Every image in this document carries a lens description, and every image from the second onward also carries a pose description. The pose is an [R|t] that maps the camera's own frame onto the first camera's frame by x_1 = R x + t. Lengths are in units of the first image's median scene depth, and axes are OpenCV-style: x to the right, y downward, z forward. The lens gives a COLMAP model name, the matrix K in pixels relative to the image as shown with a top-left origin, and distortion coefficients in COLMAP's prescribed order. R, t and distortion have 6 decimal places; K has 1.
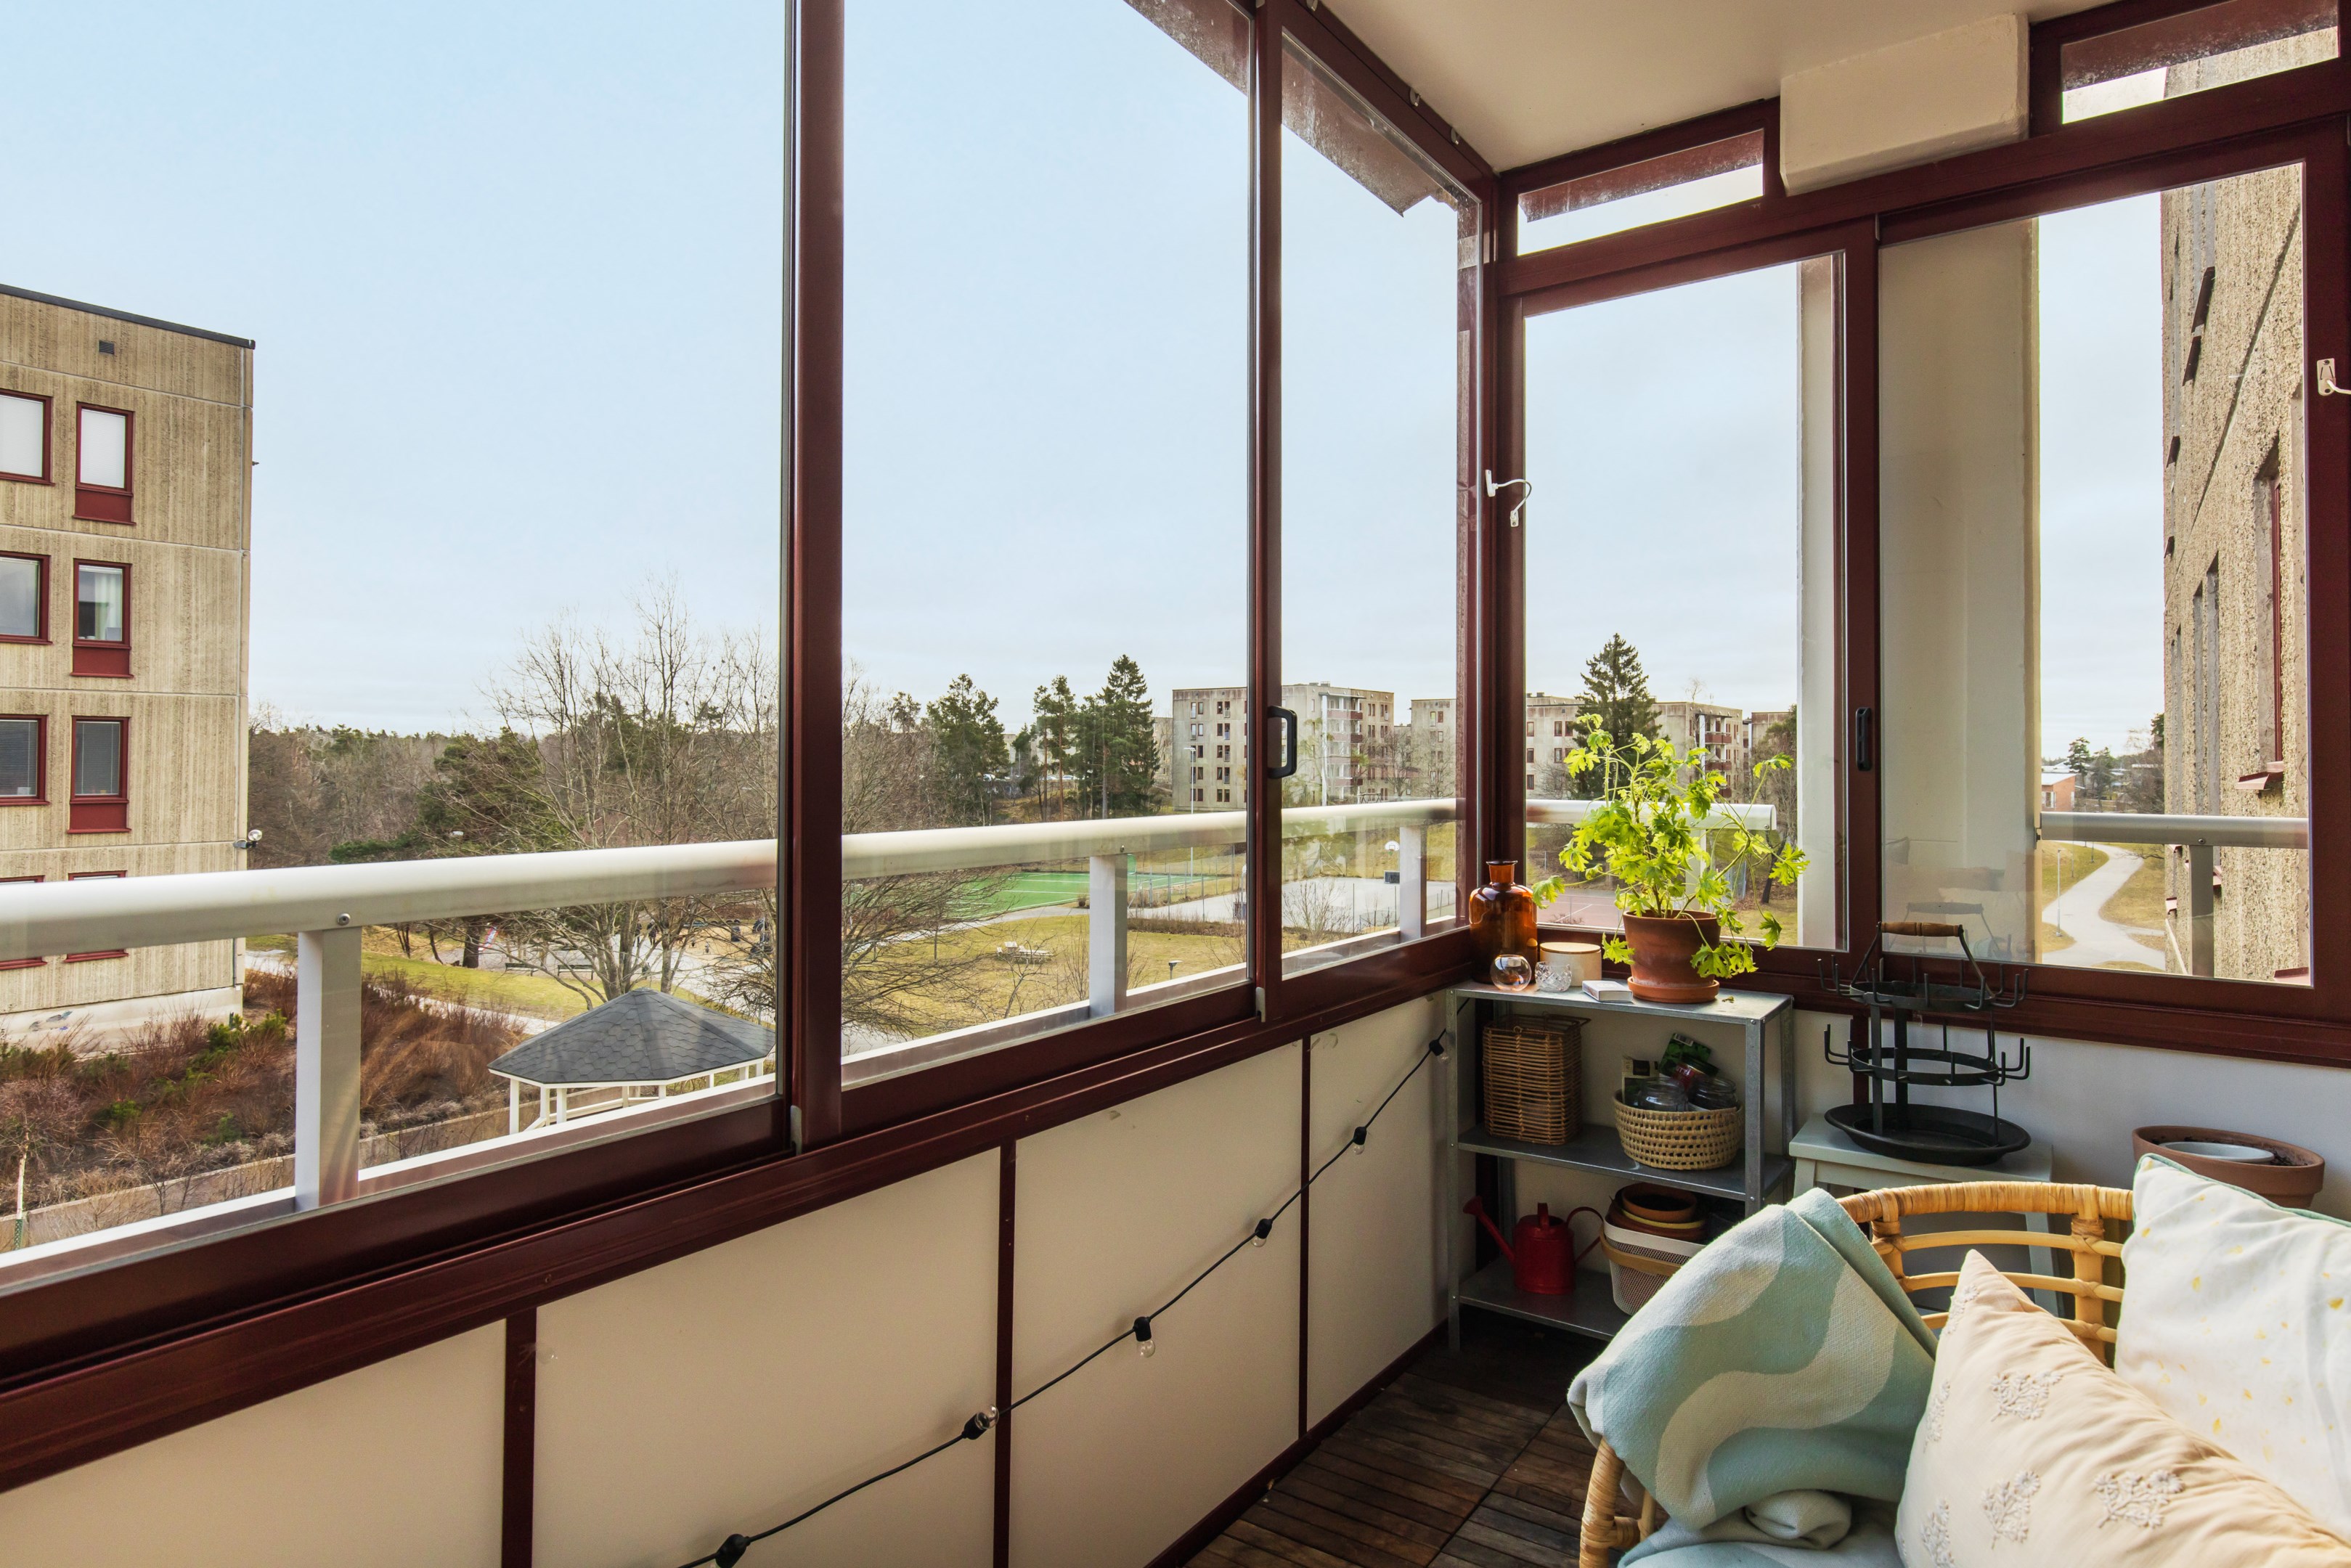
lens RADIAL K [[1289.3, 0, 1173.1], [0, 1289.3, 729.7], [0, 0, 1]] dist [0.004138, -0.001449]
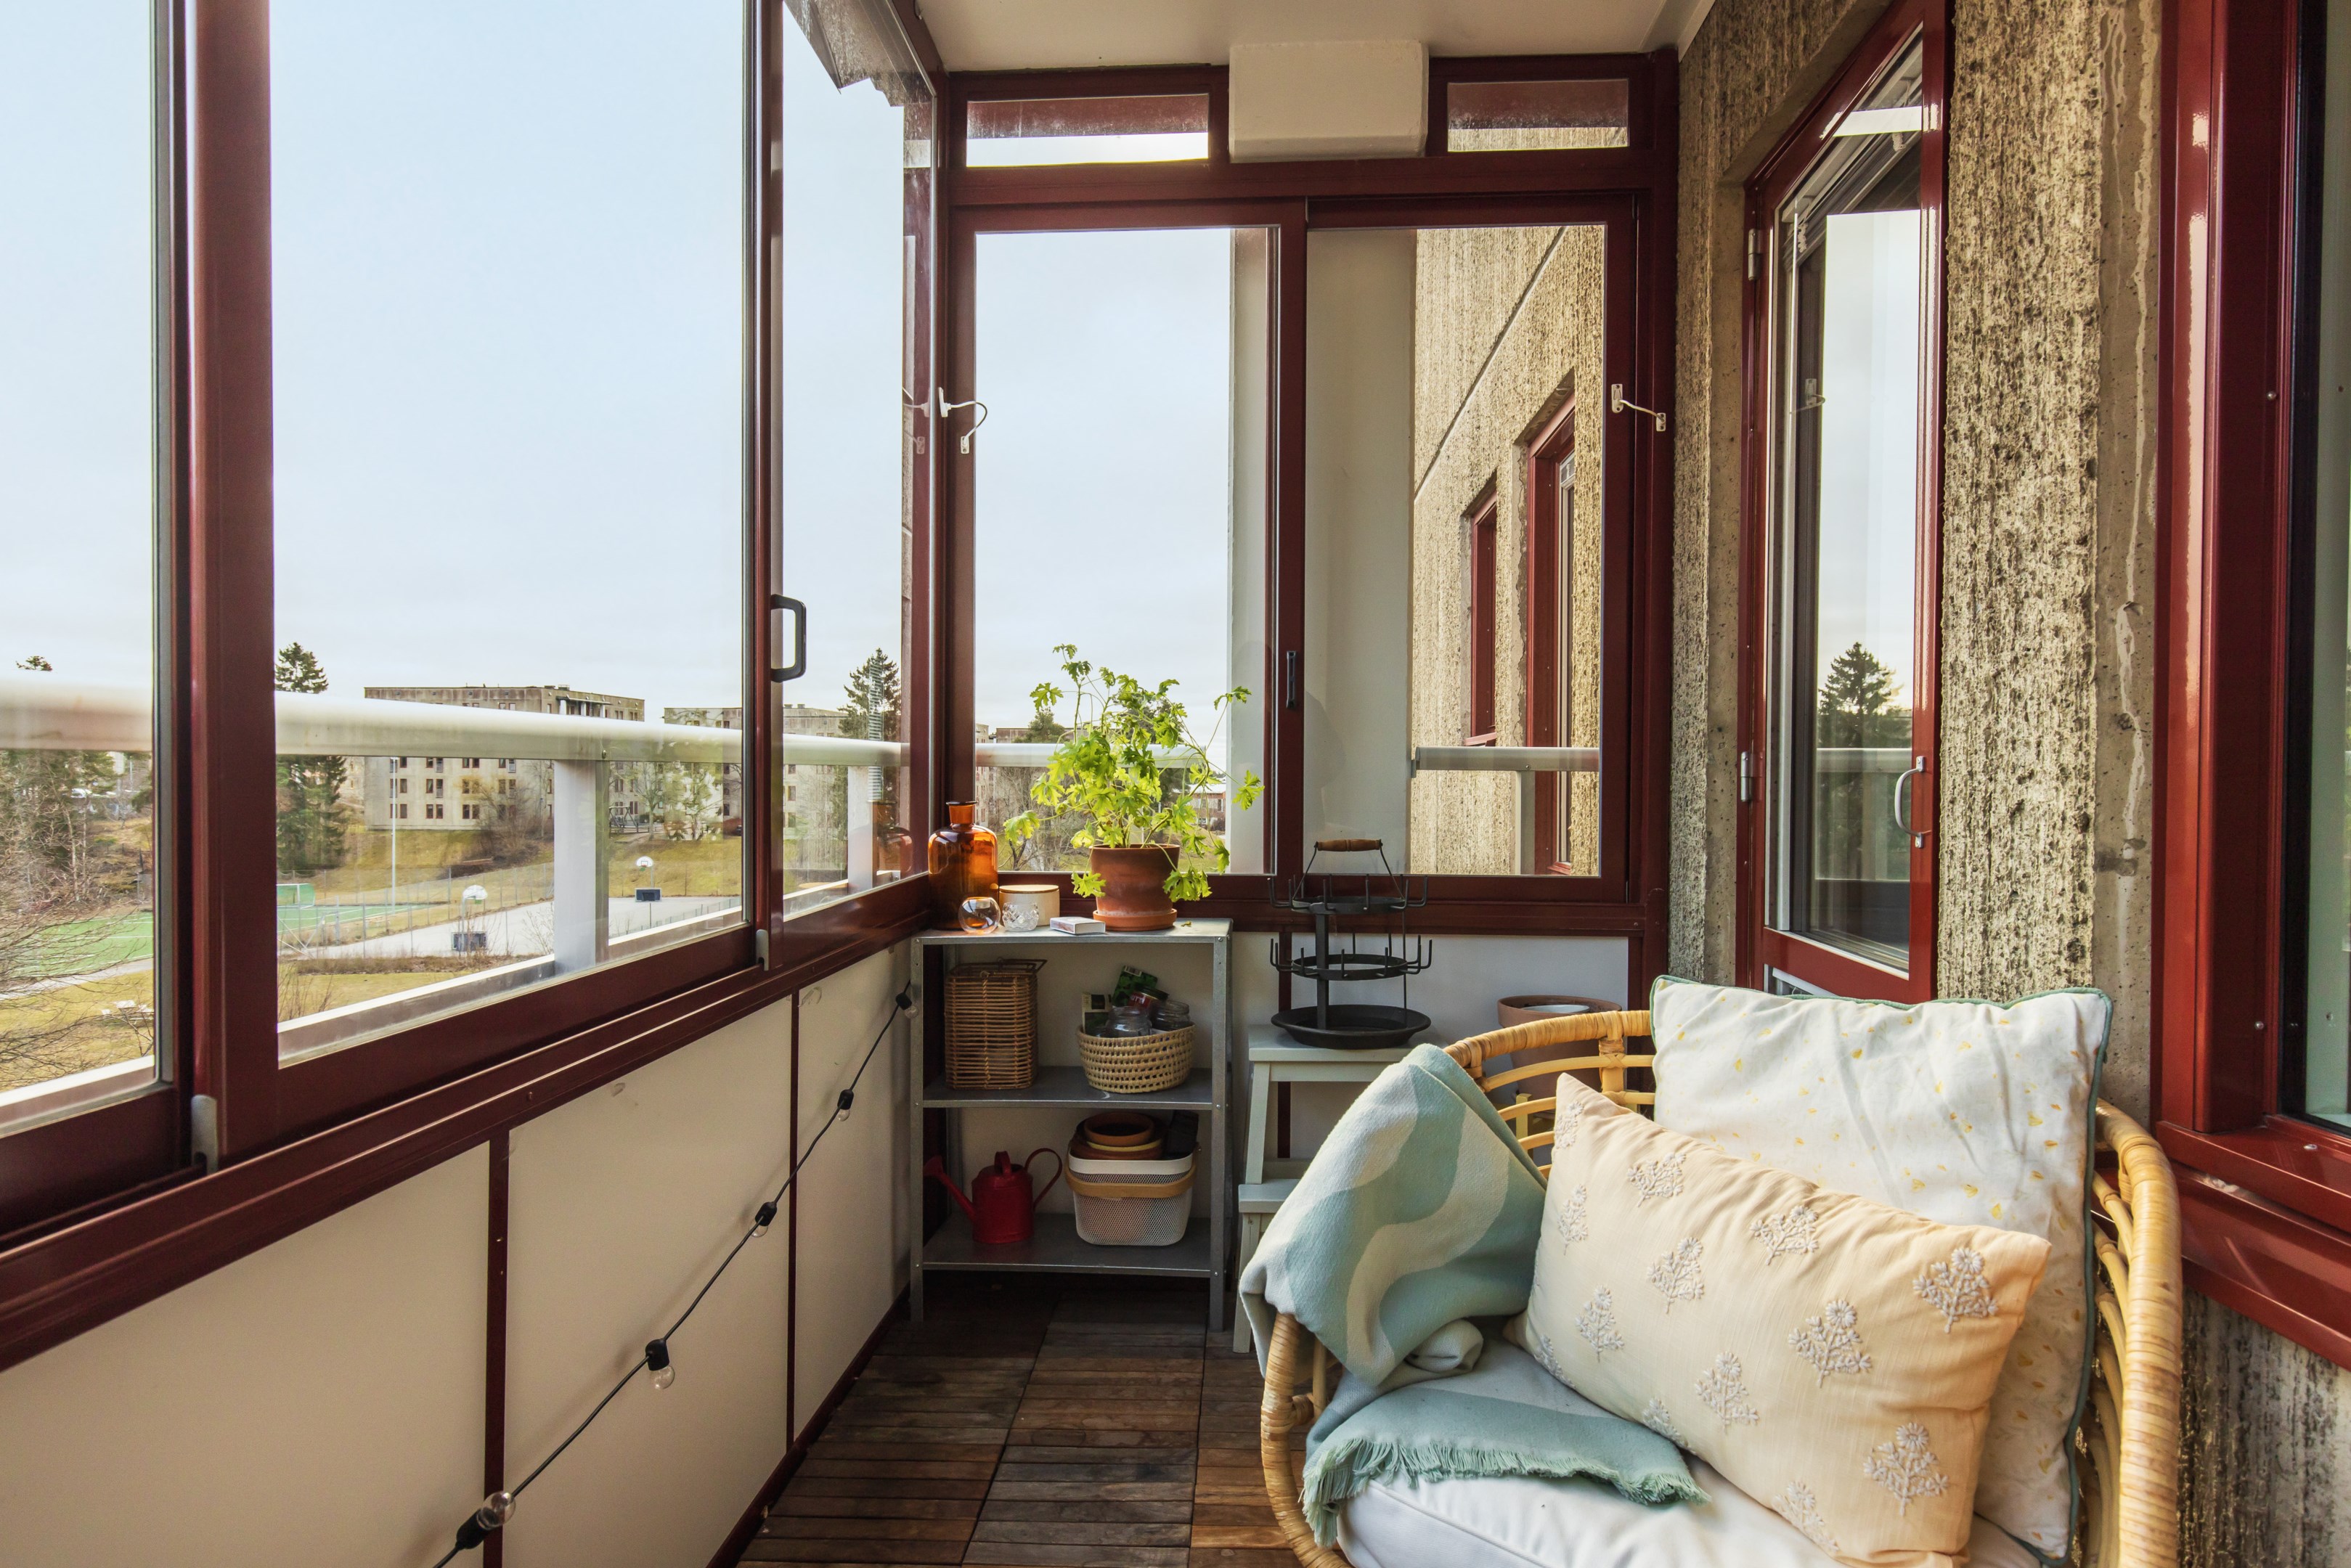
lens RADIAL K [[1282.7, 0, 1175.5], [0, 1282.7, 784.0], [0, 0, 1]] dist [0.000827, 0.000593]
pose [[0.843415, -0.002022, 0.537260, -0.134059], [-0.014514, 0.999542, 0.026547, 0.069601], [-0.537067, -0.030188, 0.842999, 0.138219]]
